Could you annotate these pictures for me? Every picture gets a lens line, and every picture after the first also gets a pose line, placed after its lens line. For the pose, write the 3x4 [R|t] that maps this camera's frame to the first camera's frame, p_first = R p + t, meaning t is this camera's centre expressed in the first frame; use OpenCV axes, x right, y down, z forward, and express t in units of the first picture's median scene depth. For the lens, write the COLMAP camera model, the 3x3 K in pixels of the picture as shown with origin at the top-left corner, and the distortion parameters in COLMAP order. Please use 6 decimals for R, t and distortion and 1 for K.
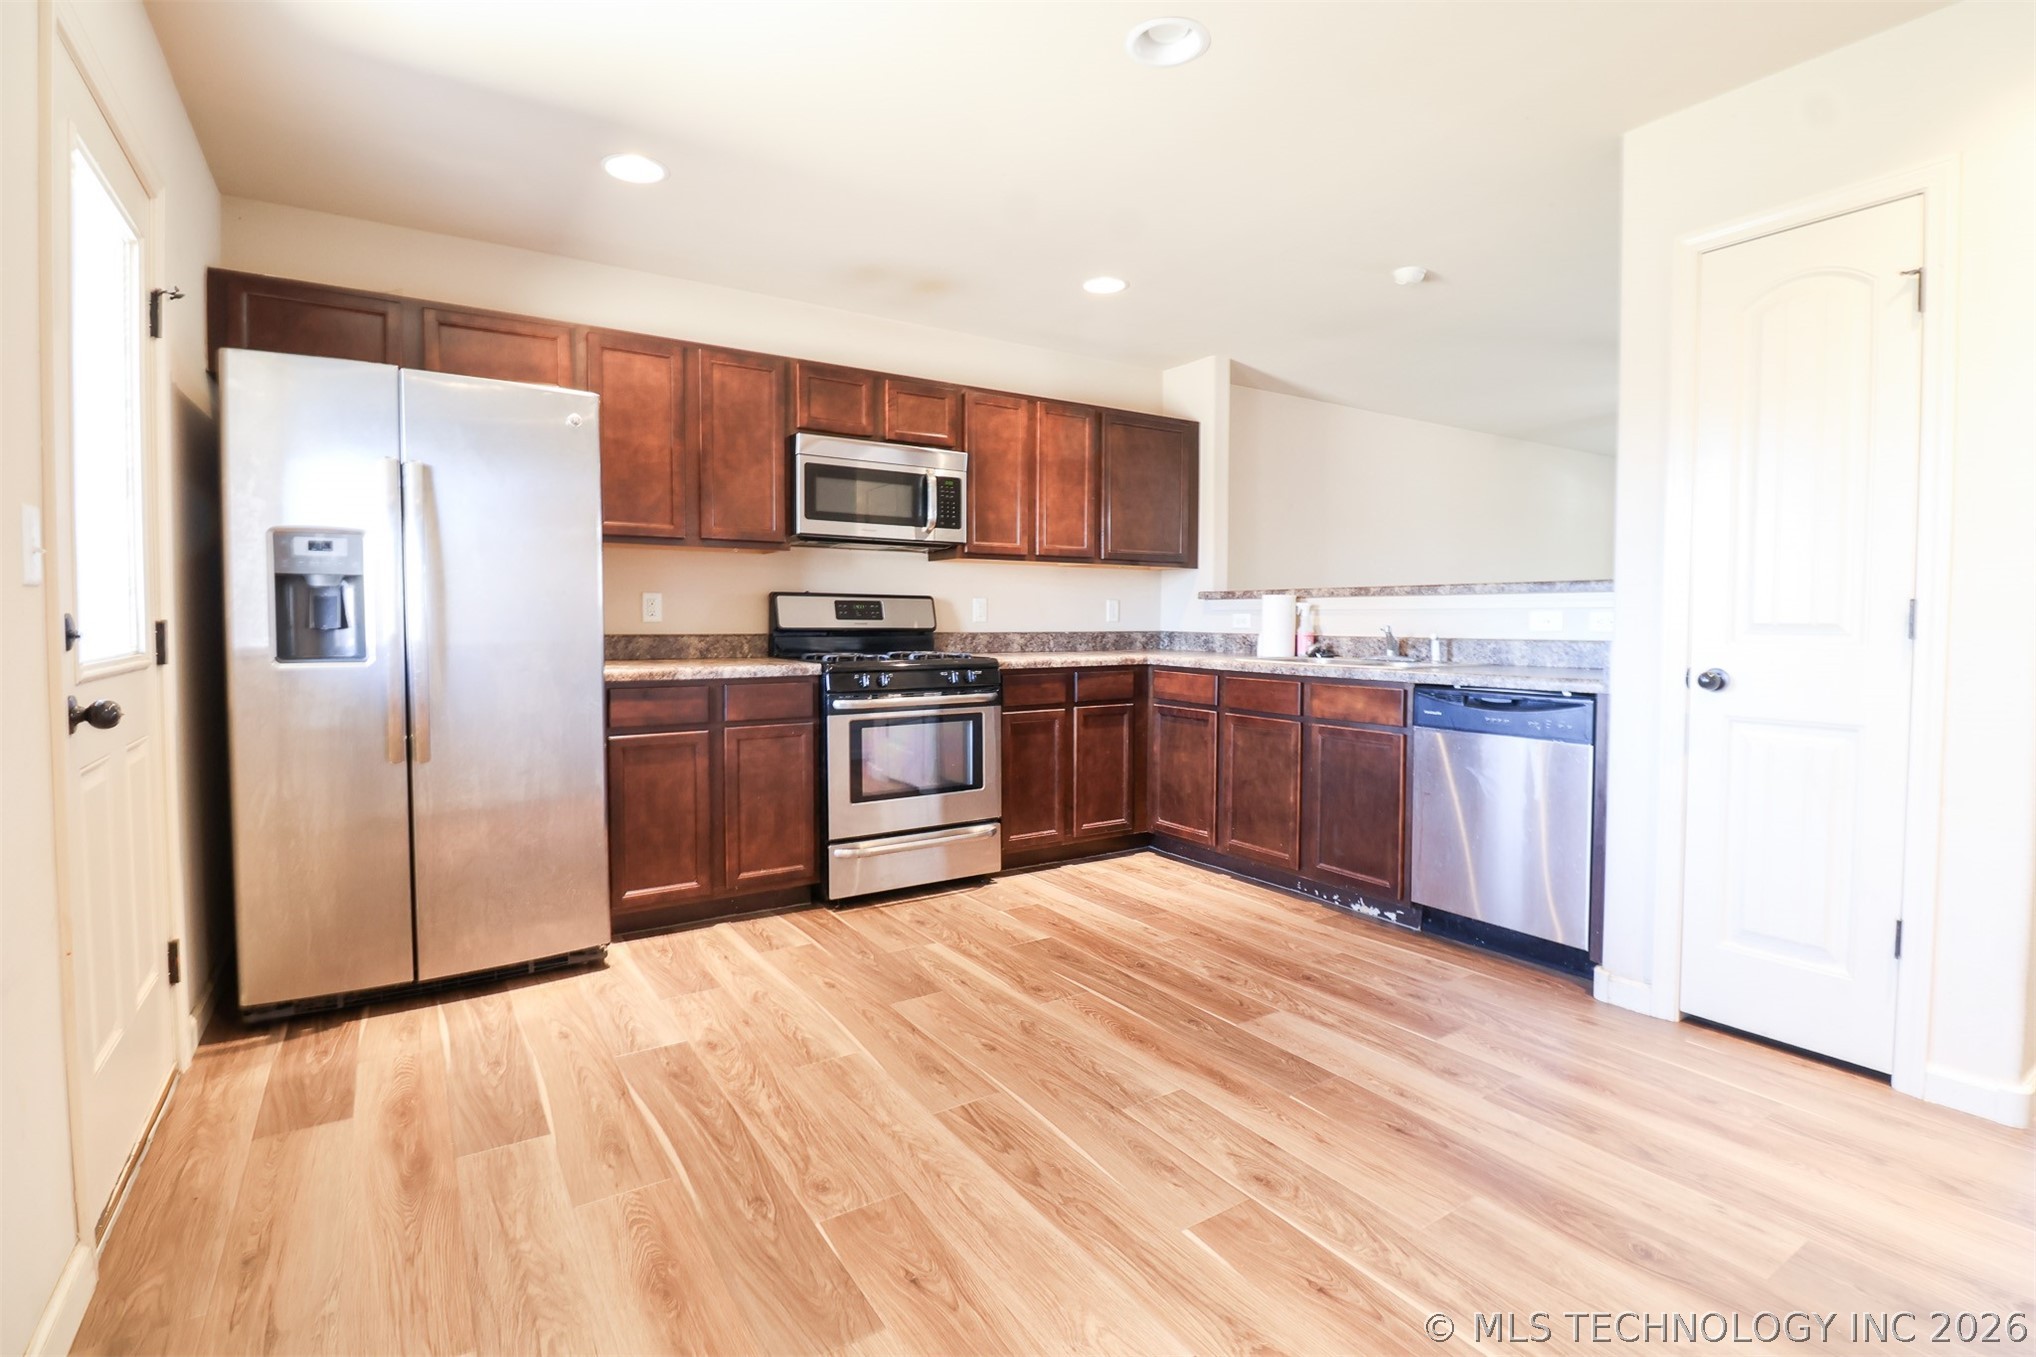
lens RADIAL K [[971.5, 0, 1025.8], [0, 971.5, 656.4], [0, 0, 1]] dist [0.001213, -0.014838]
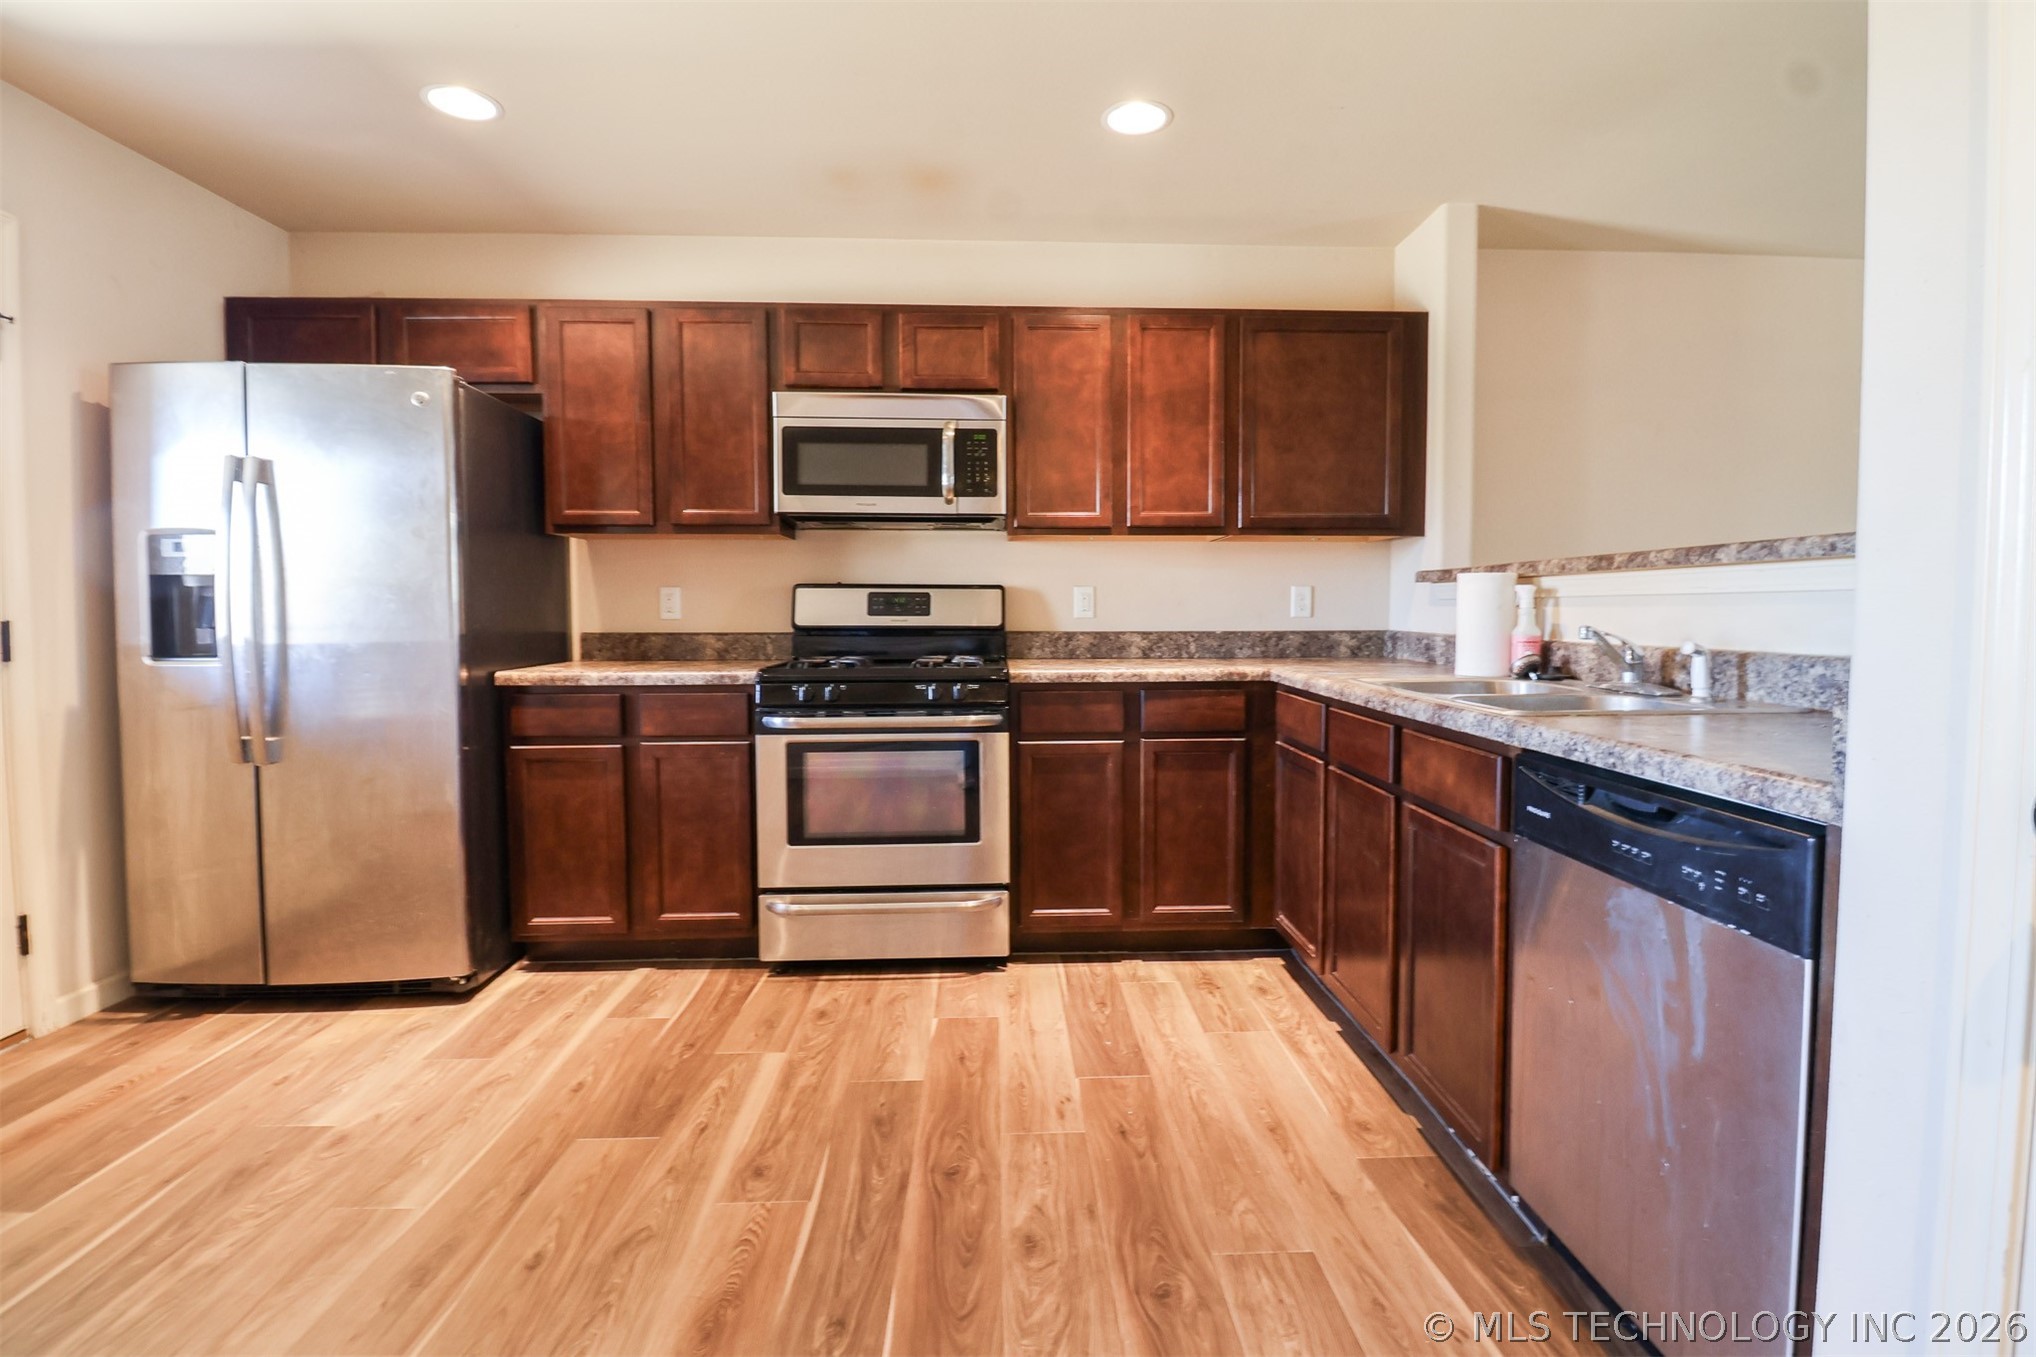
lens RADIAL K [[971.5, 0, 1025.8], [0, 971.5, 656.4], [0, 0, 1]] dist [0.001213, -0.014838]
pose [[0.857833, 0.019774, -0.513549, 0.381917], [-0.015722, 0.999802, 0.012235, -0.017031], [0.513689, -0.002422, 0.857973, 0.396505]]
